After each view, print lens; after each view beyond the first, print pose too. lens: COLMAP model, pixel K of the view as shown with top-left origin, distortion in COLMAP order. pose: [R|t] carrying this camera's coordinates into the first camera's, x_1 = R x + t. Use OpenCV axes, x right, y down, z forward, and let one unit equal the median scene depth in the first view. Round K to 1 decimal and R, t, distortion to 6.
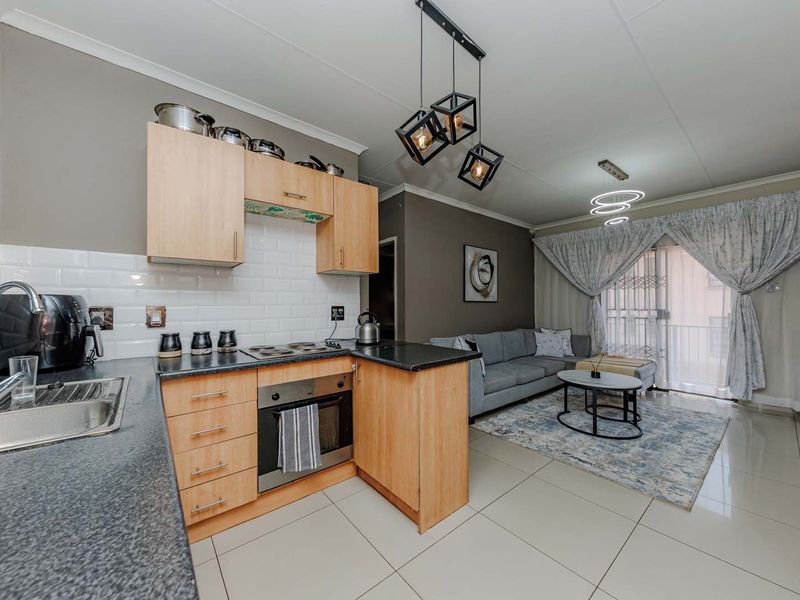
lens RADIAL K [[303.5, 0, 400.9], [0, 303.5, 302.5], [0, 0, 1]] dist [0.002728, -0.002956]
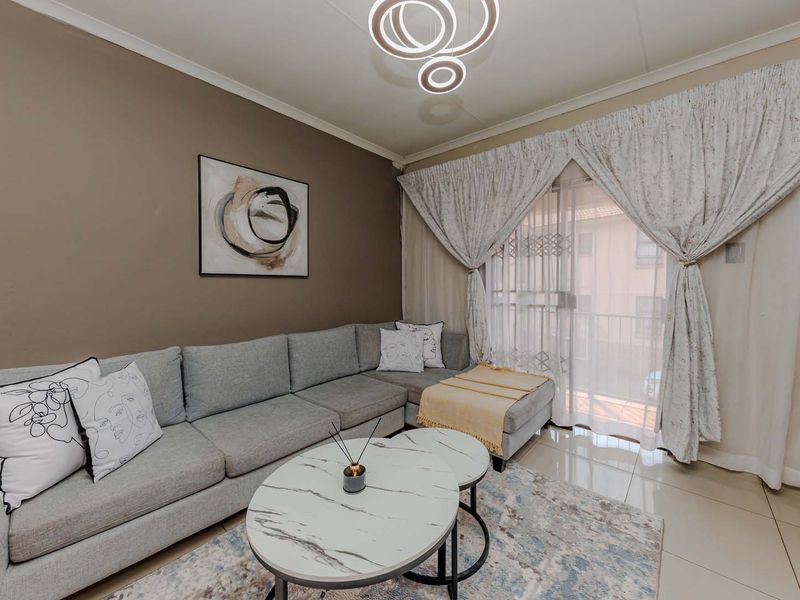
lens RADIAL K [[316.7, 0, 420.4], [0, 316.7, 289.4], [0, 0, 1]] dist [-0.000288, -0.000496]
pose [[0.981133, 0.001050, 0.193331, 0.794260], [-0.006748, 0.999562, 0.028814, 0.004802], [-0.193216, -0.029575, 0.980710, 0.772943]]
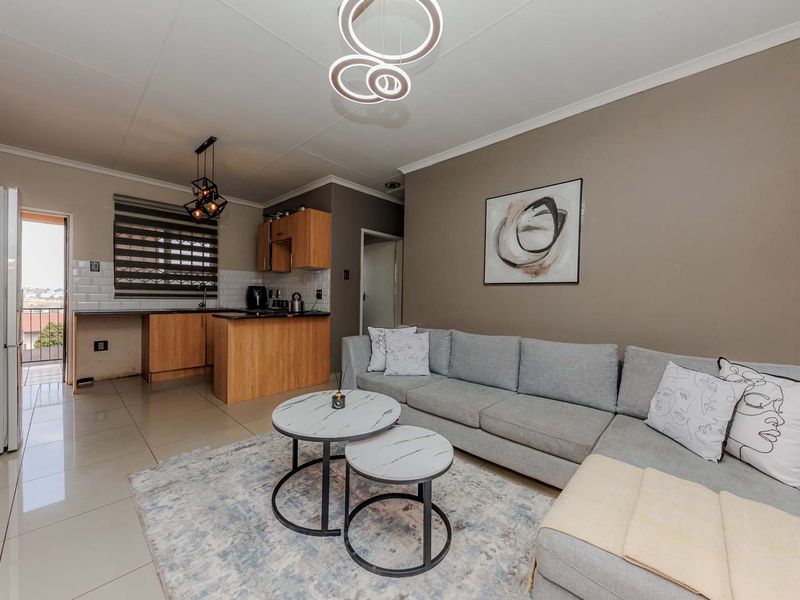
lens RADIAL K [[319.4, 0, 409.9], [0, 319.4, 302.9], [0, 0, 1]] dist [0.000318, -0.000344]
pose [[0.146279, 0.018989, -0.989061, 1.545988], [-0.010240, 0.999791, 0.017680, 0.046352], [0.989190, 0.007542, 0.146443, 1.282919]]
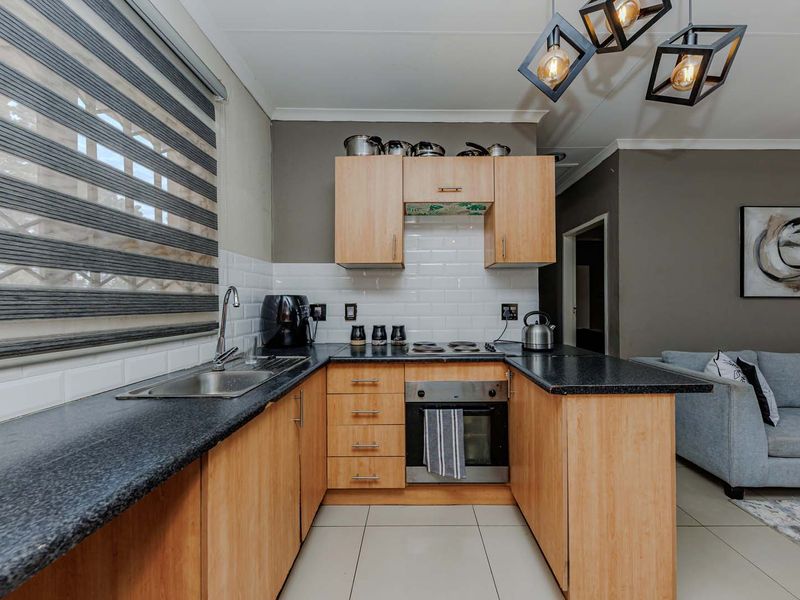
lens RADIAL K [[308.8, 0, 412.8], [0, 308.8, 301.5], [0, 0, 1]] dist [0.001289, -0.000227]
pose [[0.775022, -0.000575, -0.631934, 0.151077], [0.002960, 0.999992, 0.002721, 0.001944], [0.631928, -0.003979, 0.775017, 0.135499]]
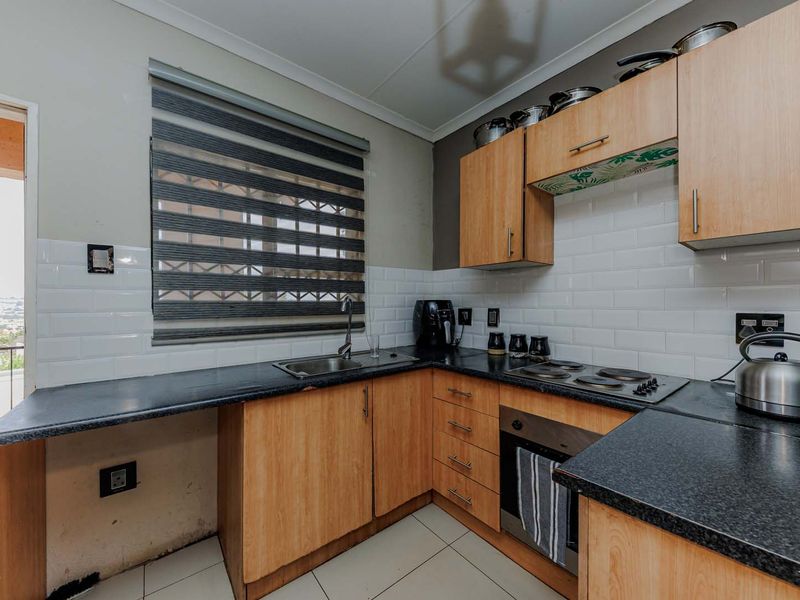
lens RADIAL K [[305.7, 0, 391.9], [0, 305.7, 303.6], [0, 0, 1]] dist [0.001500, 0.000103]
pose [[-0.014842, 0.006174, -0.999871, 0.278074], [0.007182, 0.999956, 0.006068, -0.011248], [0.999864, -0.007091, -0.014885, 0.487257]]
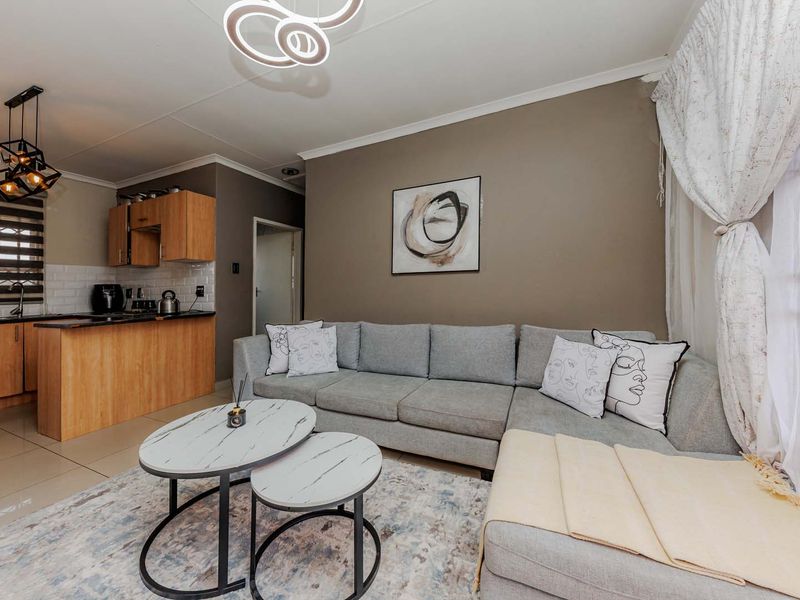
lens RADIAL K [[303.4, 0, 399.8], [0, 303.4, 281.6], [0, 0, 1]] dist [0.008300, -0.003900]
pose [[0.451841, -0.032886, -0.891492, 1.429571], [0.028576, 0.999341, -0.022381, 0.049164], [0.891640, -0.015363, 0.452483, 1.231204]]
